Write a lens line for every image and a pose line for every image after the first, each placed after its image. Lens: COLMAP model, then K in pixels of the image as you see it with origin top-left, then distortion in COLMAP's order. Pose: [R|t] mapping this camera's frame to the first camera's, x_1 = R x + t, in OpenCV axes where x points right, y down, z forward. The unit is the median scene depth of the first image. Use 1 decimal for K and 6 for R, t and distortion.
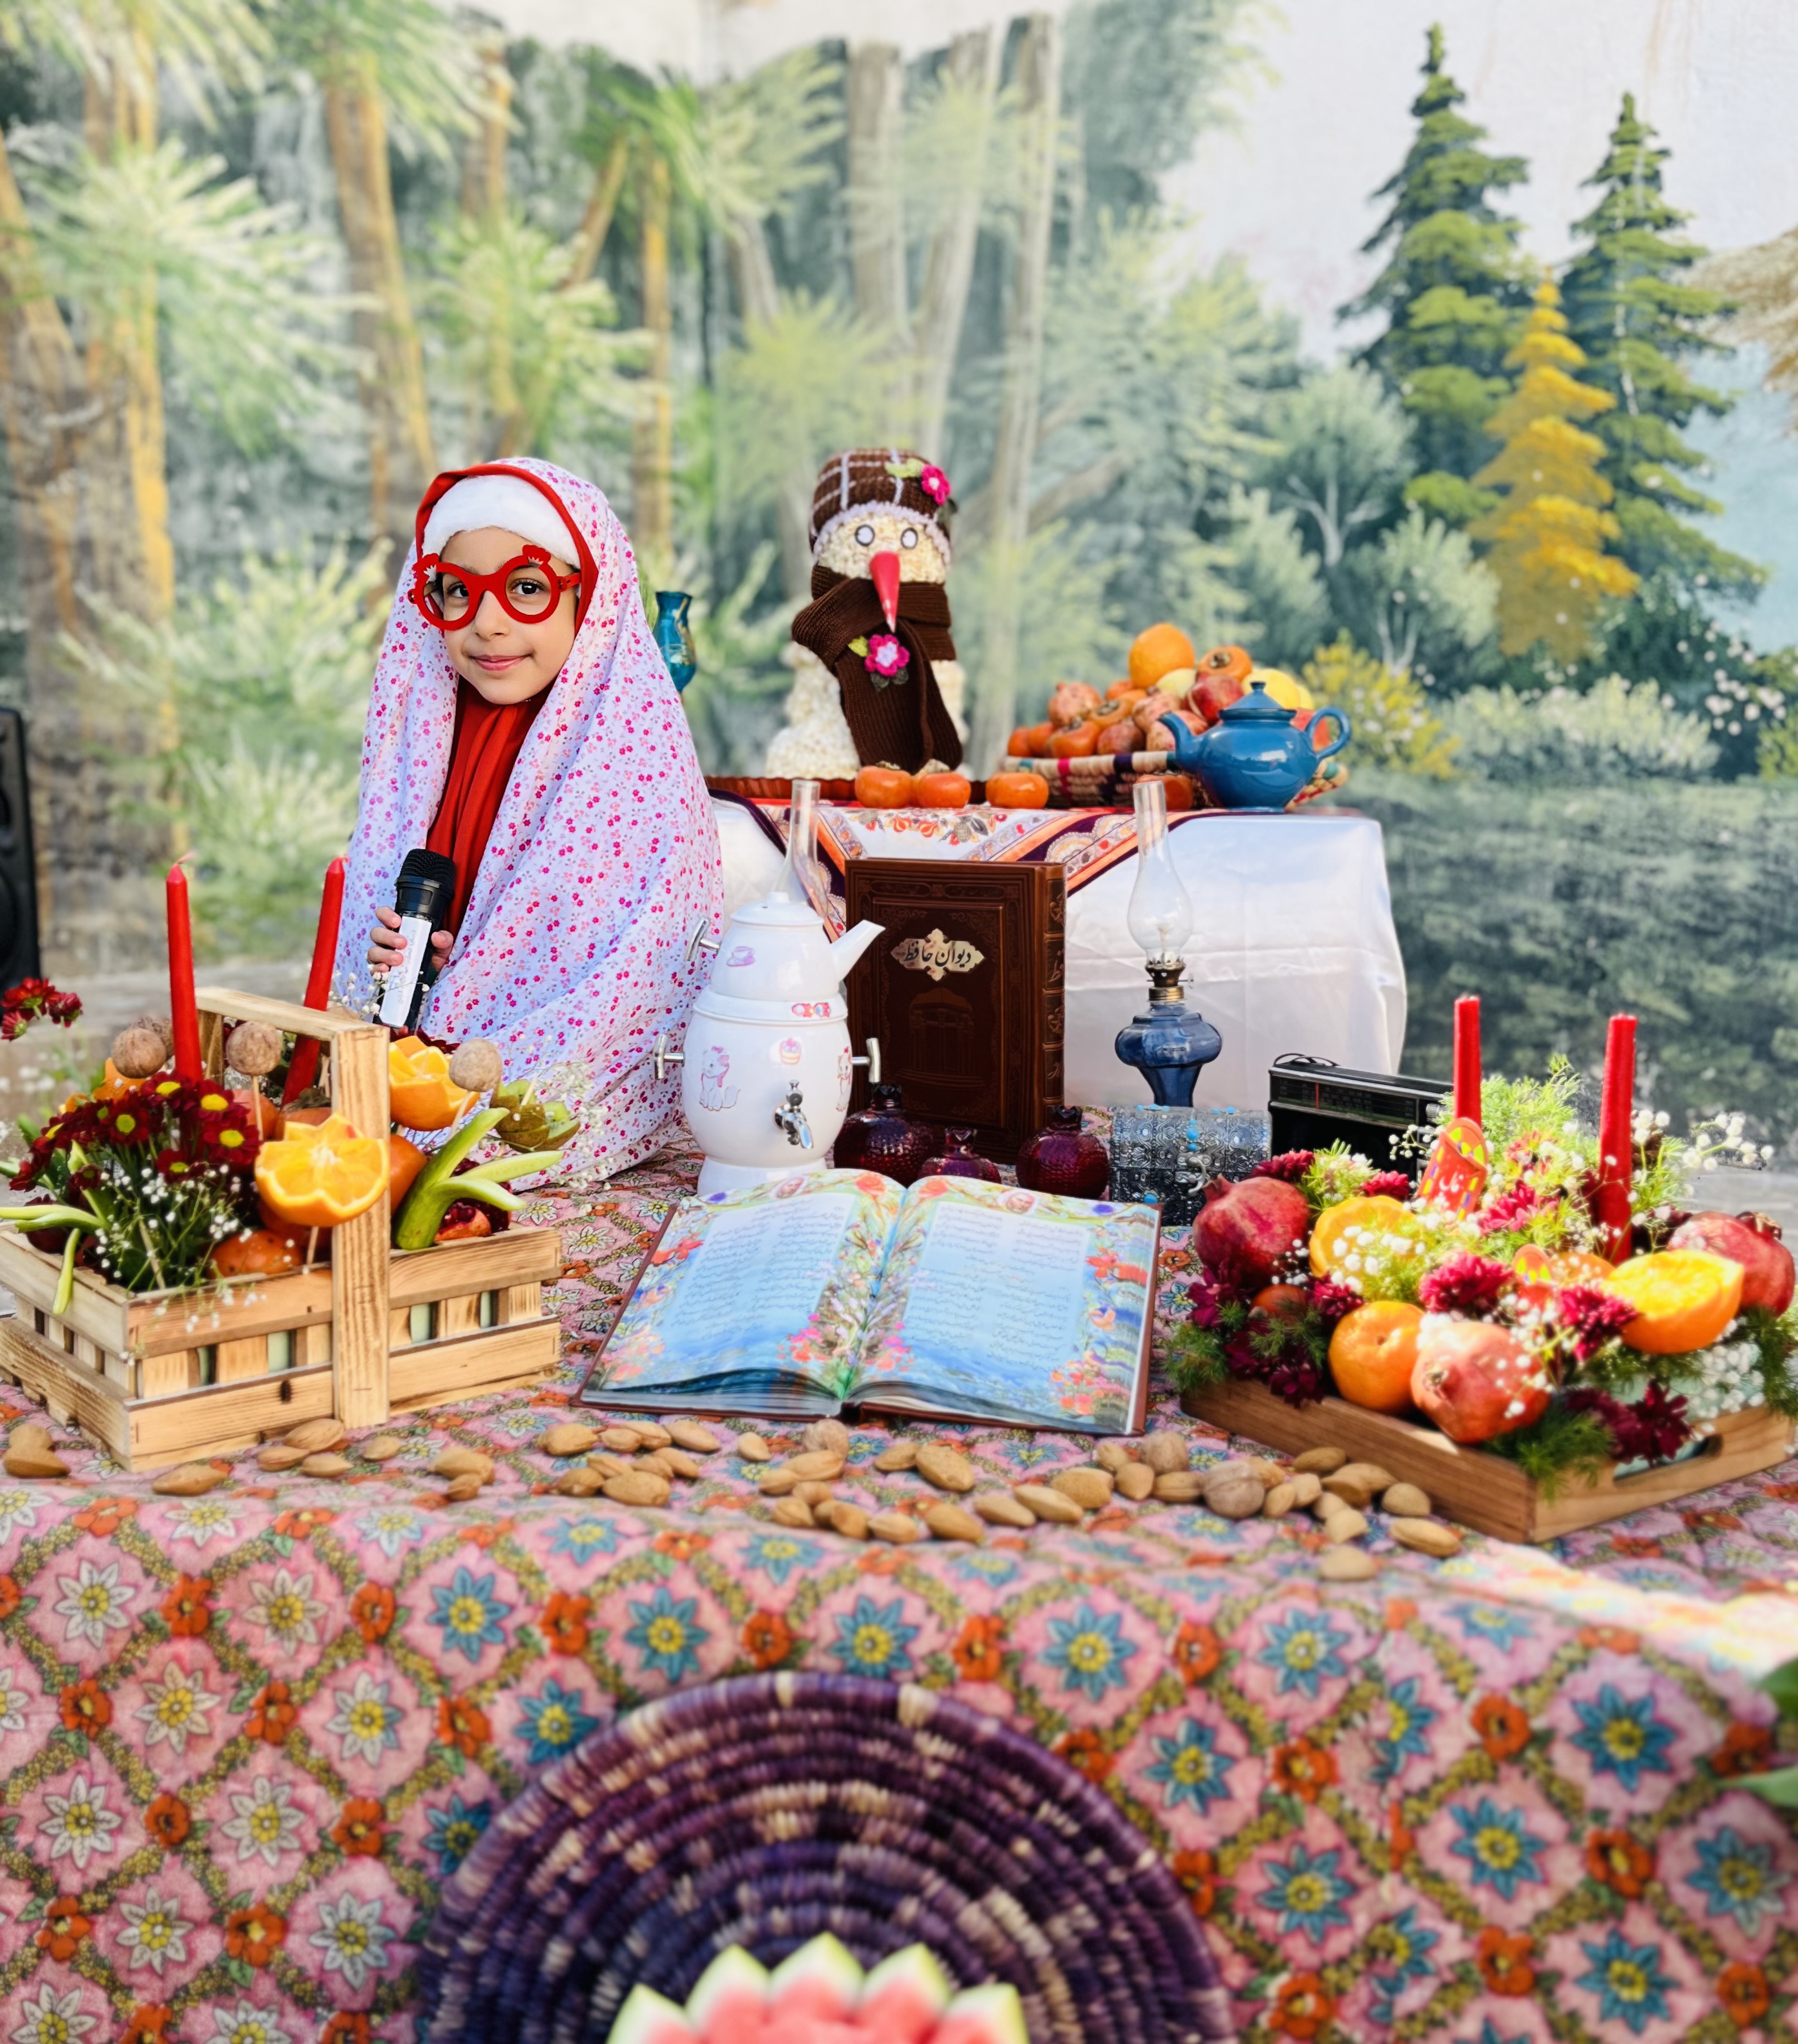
lens RADIAL K [[1953.8, 0, 829.7], [0, 1953.8, 1042.6], [0, 0, 1]] dist [0.015168, 0.000000]
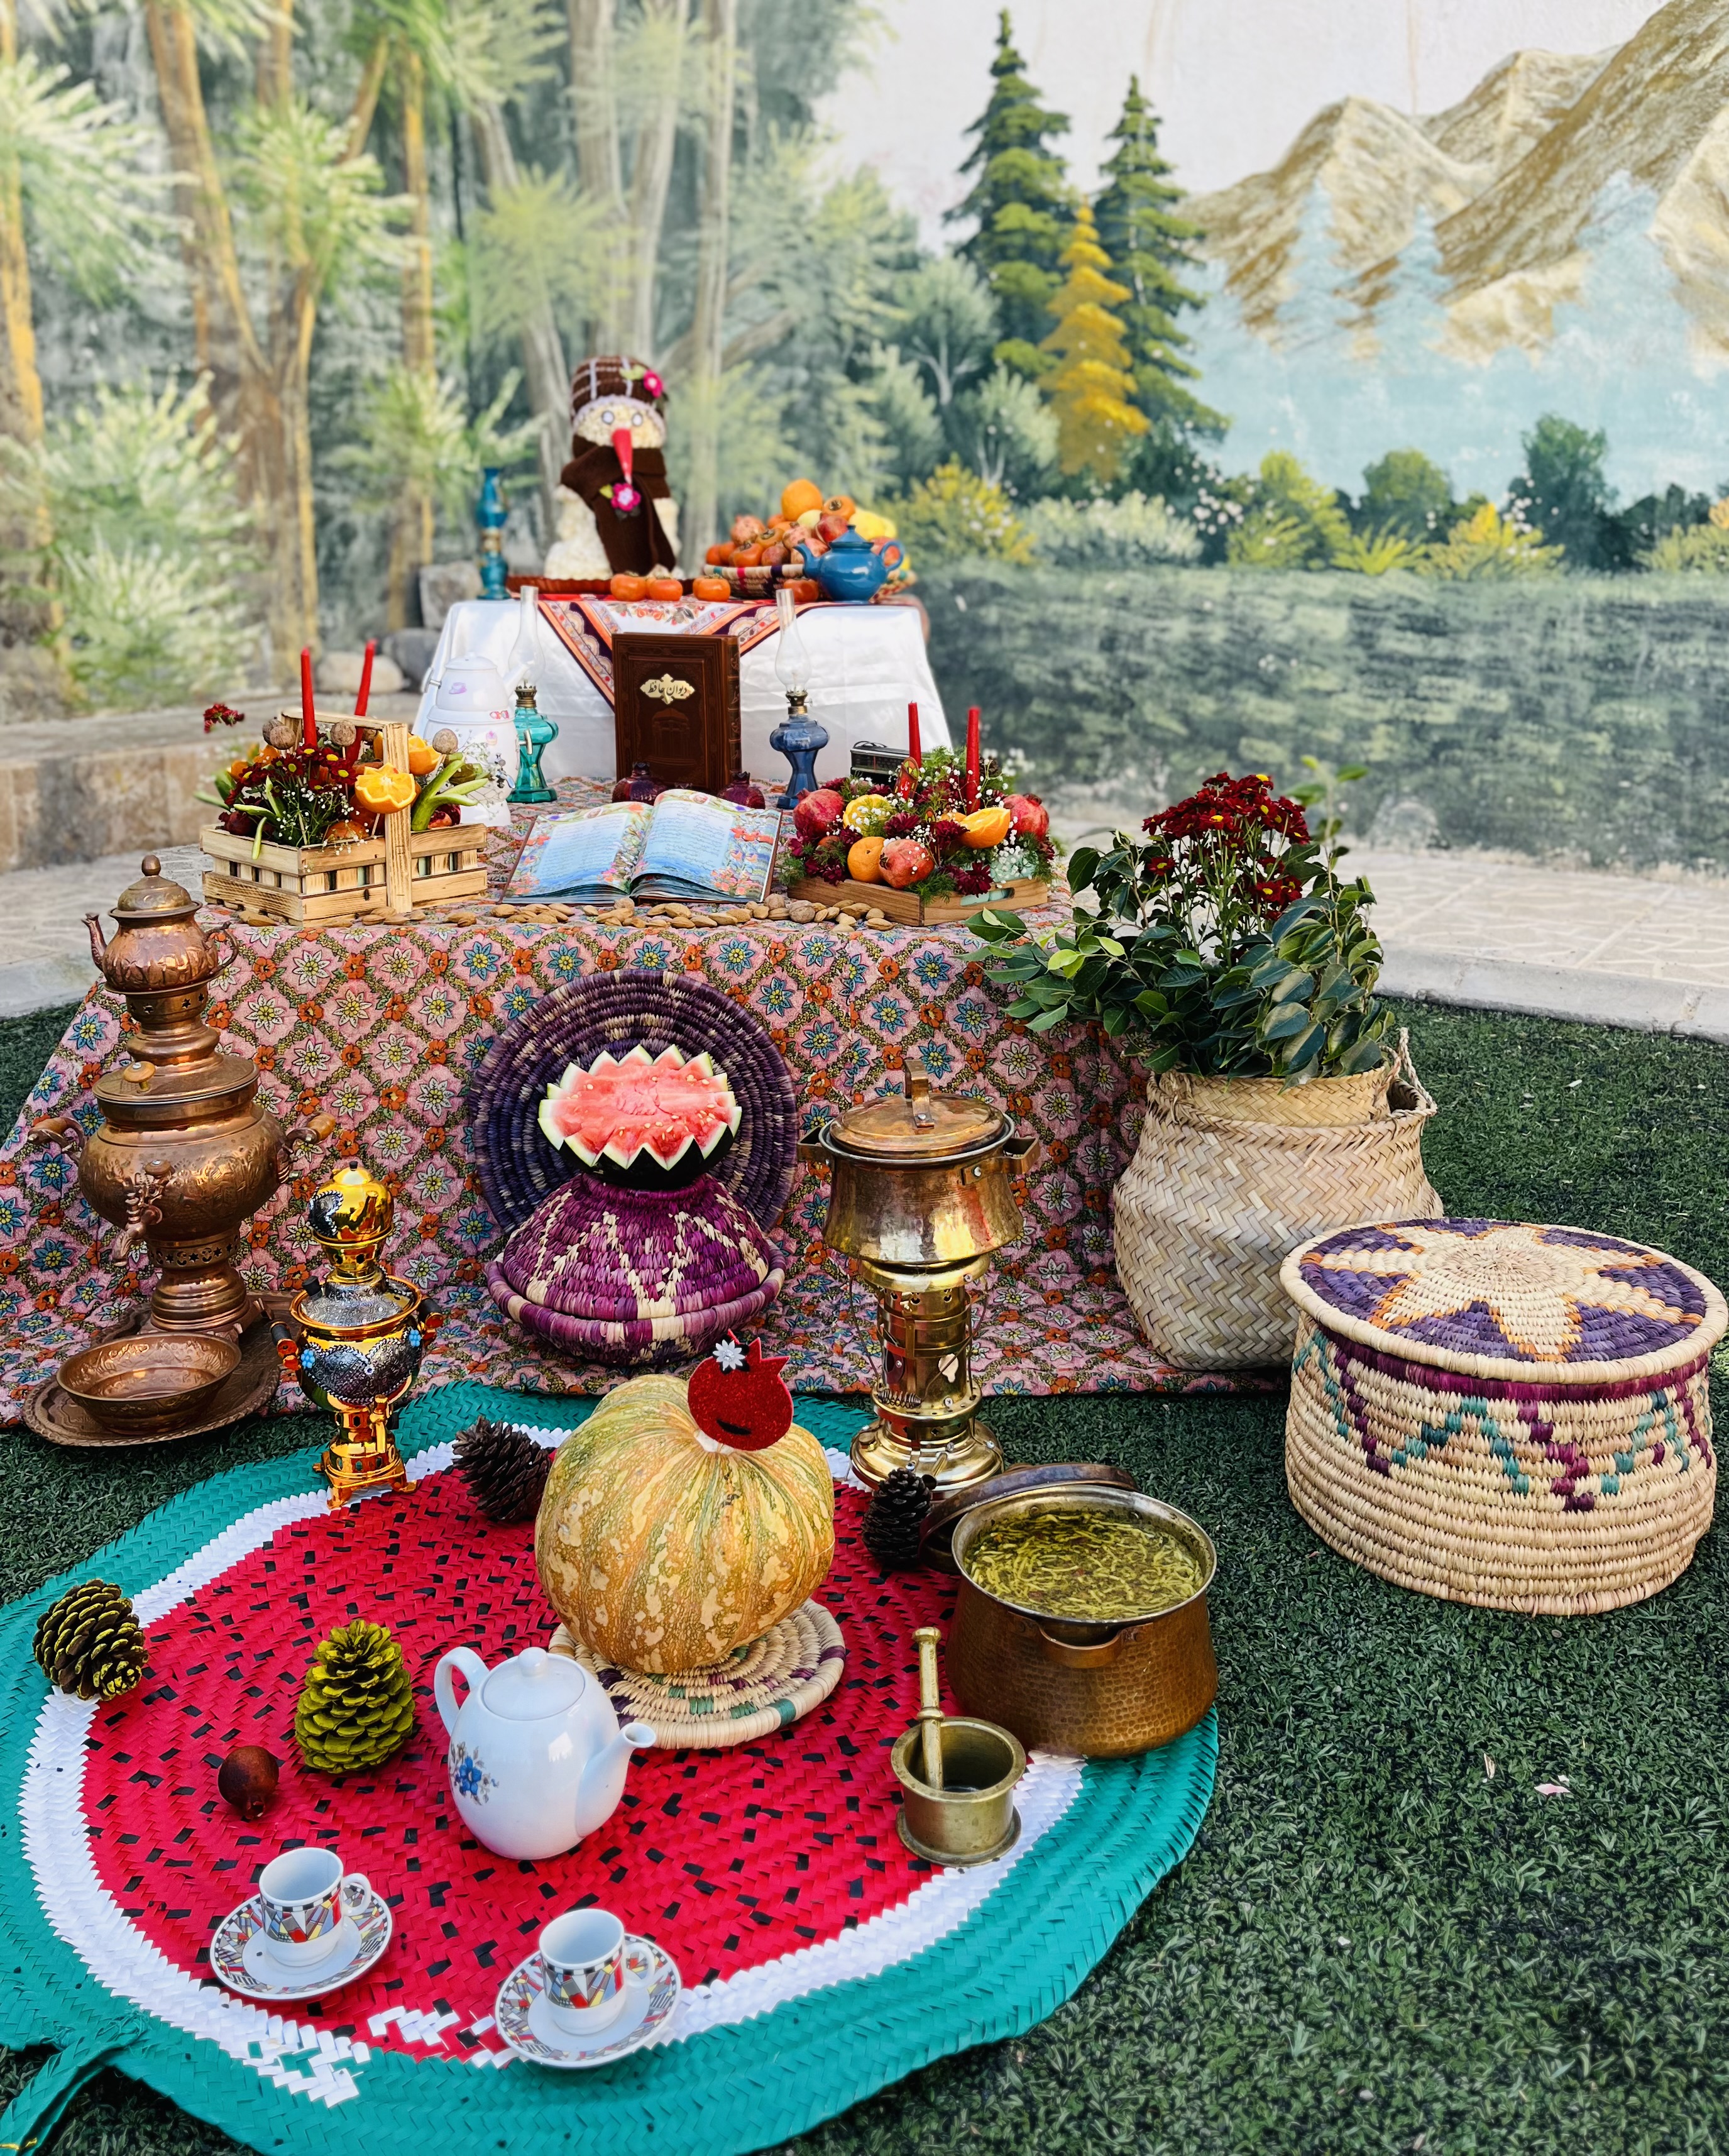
lens RADIAL K [[1909.3, 0, 854.6], [0, 1909.3, 905.5], [0, 0, 1]] dist [0.040441, -0.046978]
pose [[0.987703, -0.033638, 0.152681, -0.021375], [0.024763, 0.997911, 0.059664, 0.023590], [-0.154369, -0.055150, 0.986473, -0.340613]]
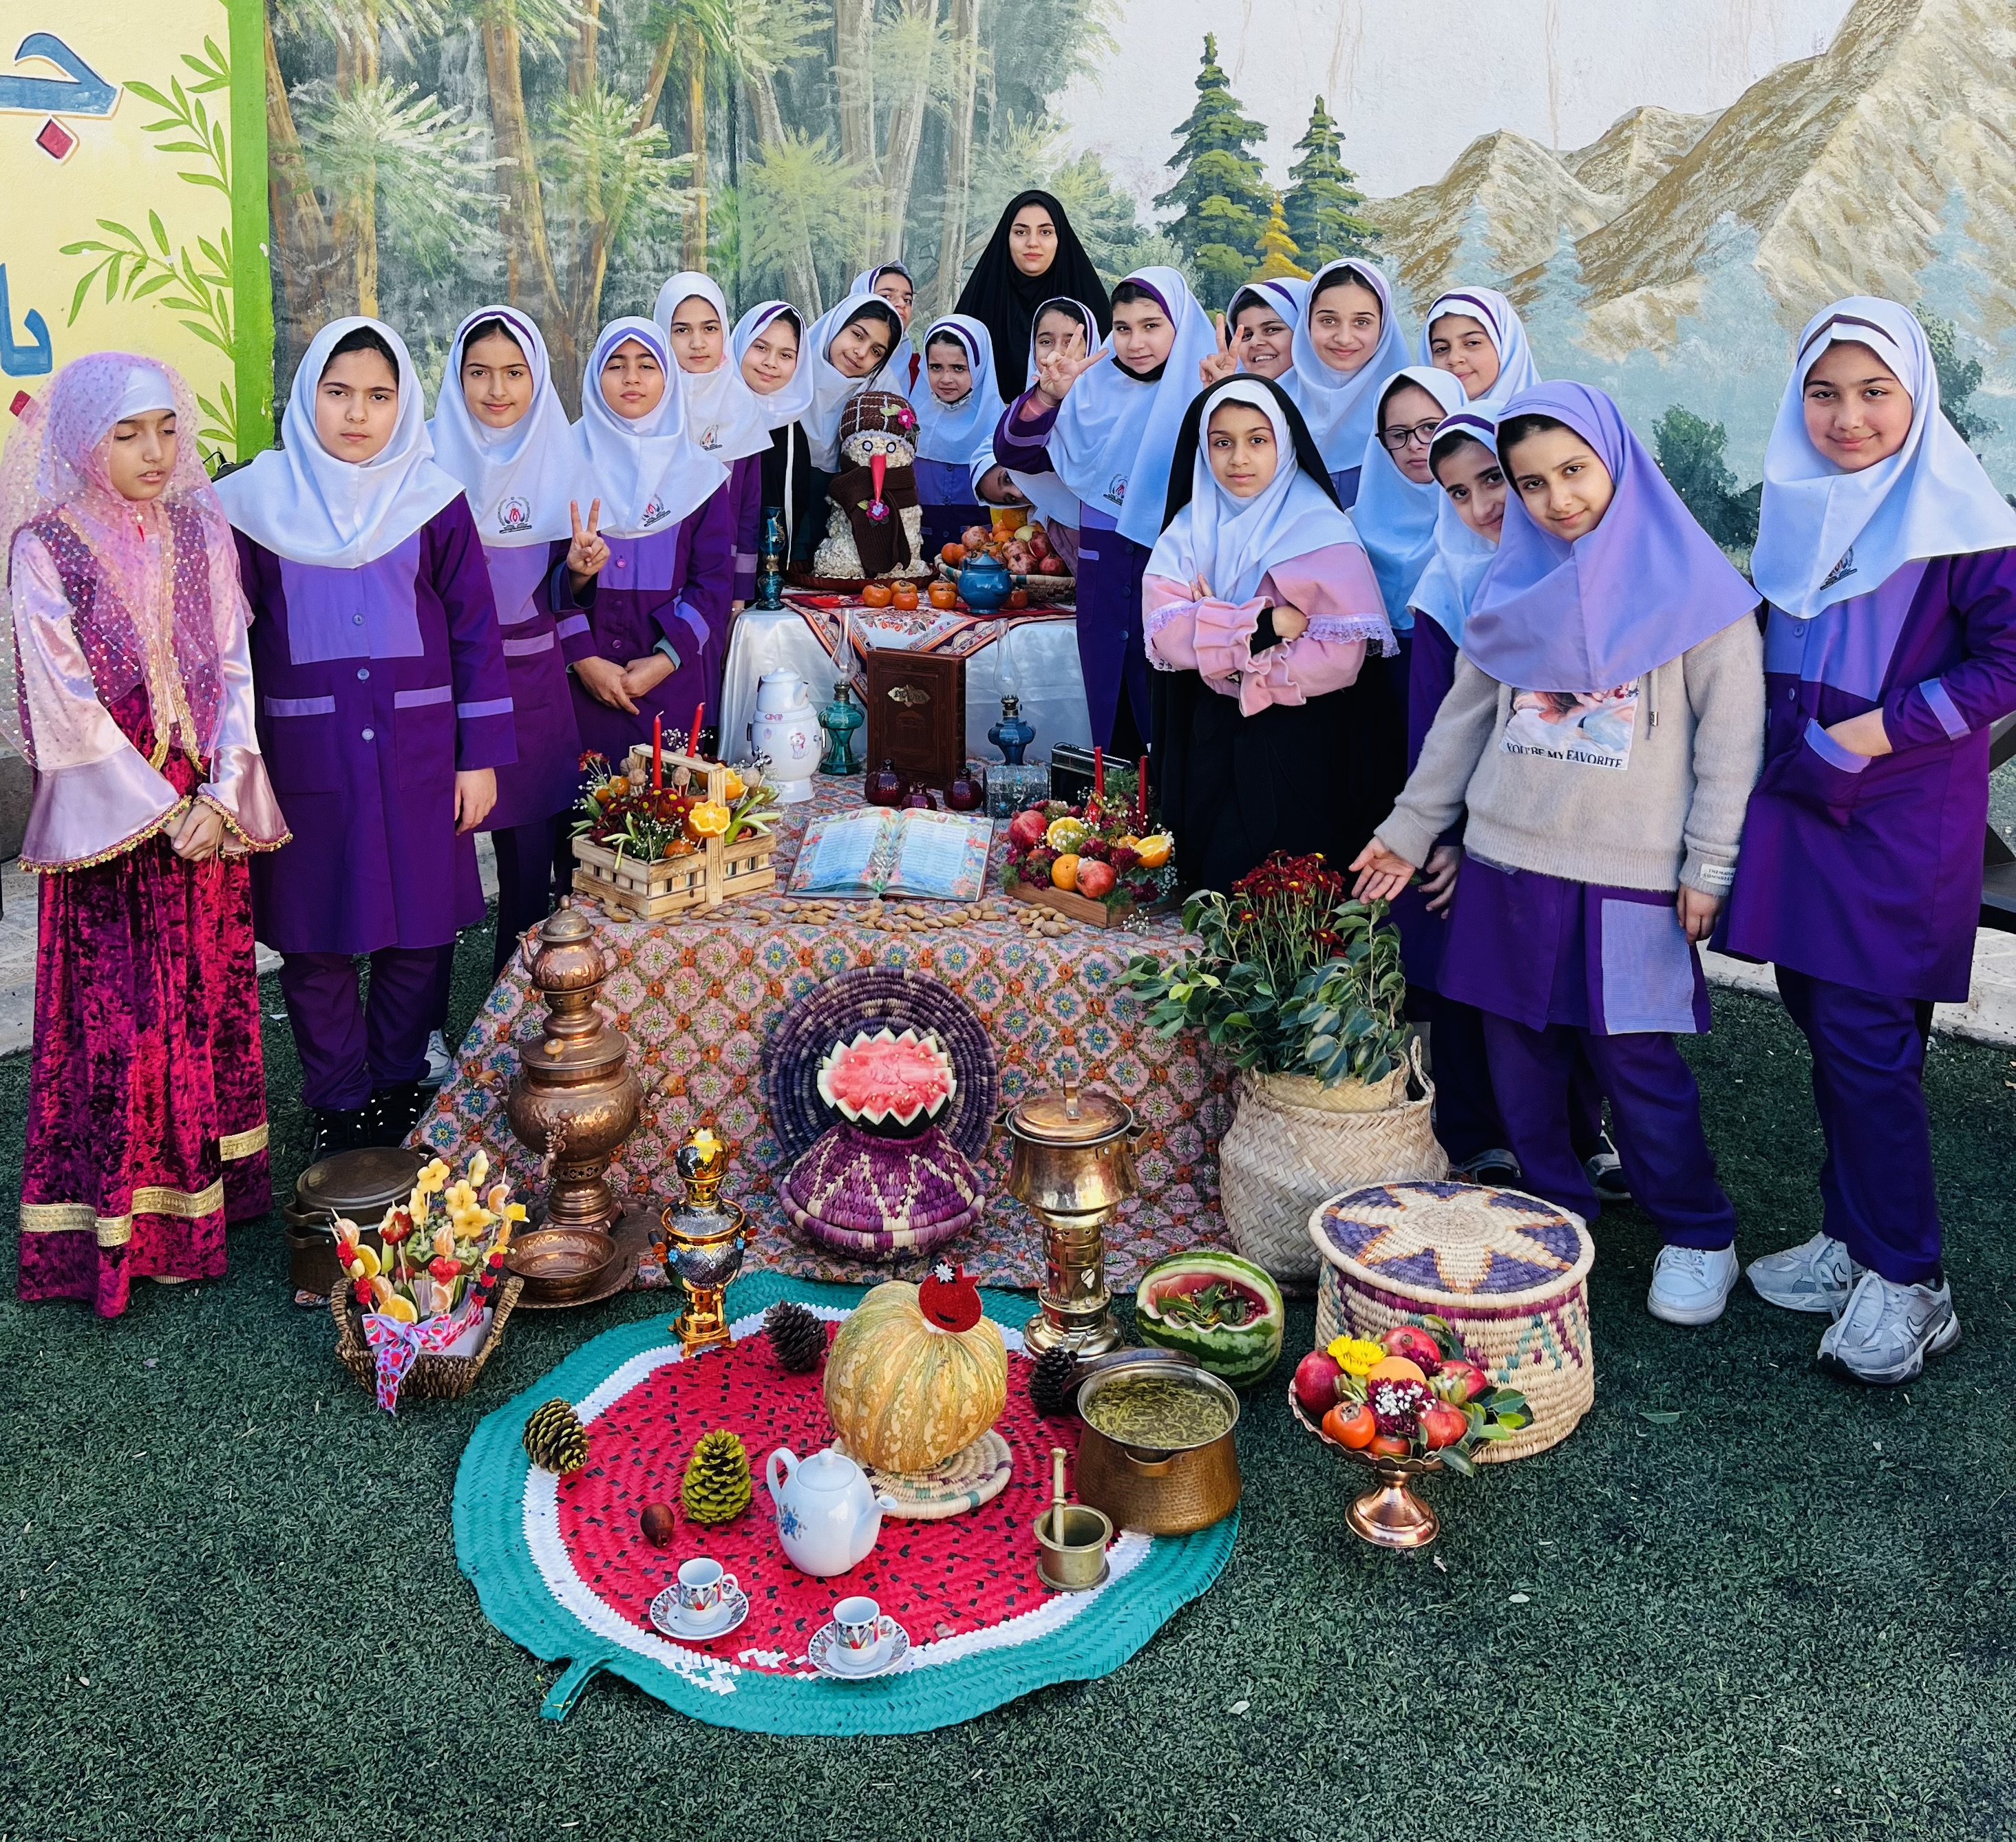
lens RADIAL K [[2095.0, 0, 973.6], [0, 2095.0, 467.4], [0, 0, 1]] dist [0.023124, 0.000000]
pose [[0.995530, -0.003838, 0.094367, -0.045012], [0.007621, 0.999180, -0.039765, -0.099812], [-0.094137, 0.040307, 0.994743, -0.659303]]
